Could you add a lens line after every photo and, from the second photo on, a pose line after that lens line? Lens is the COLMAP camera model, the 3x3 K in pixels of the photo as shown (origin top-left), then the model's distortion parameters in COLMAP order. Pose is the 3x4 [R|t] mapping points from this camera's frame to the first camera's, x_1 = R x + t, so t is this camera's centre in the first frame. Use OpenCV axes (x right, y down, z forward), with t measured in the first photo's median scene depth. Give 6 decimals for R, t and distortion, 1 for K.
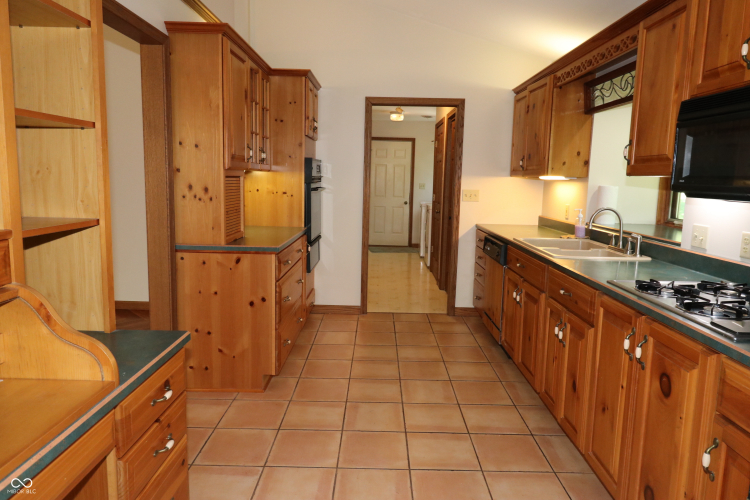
lens RADIAL K [[483.3, 0, 381.3], [0, 483.3, 237.2], [0, 0, 1]] dist [0.037399, -0.031052]
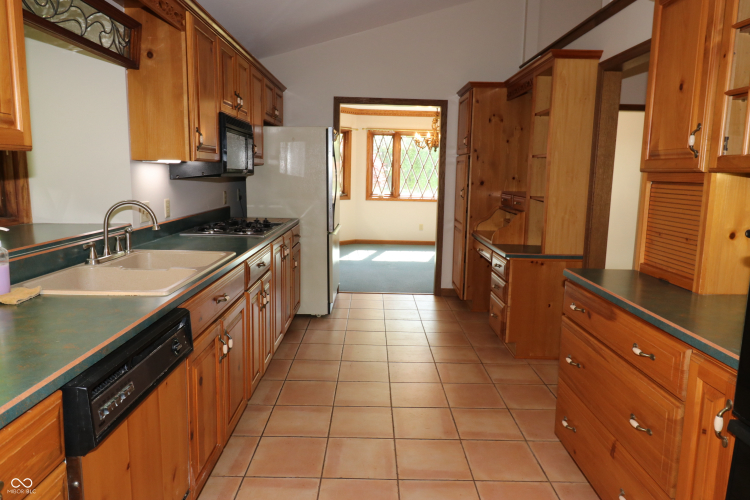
lens RADIAL K [[483.3, 0, 381.3], [0, 483.3, 237.2], [0, 0, 1]] dist [0.037399, -0.031052]
pose [[-0.999091, -0.040660, -0.012830, 0.097136], [-0.042590, 0.965726, 0.256044, -0.227383], [0.001979, 0.256357, -0.966580, 1.836143]]
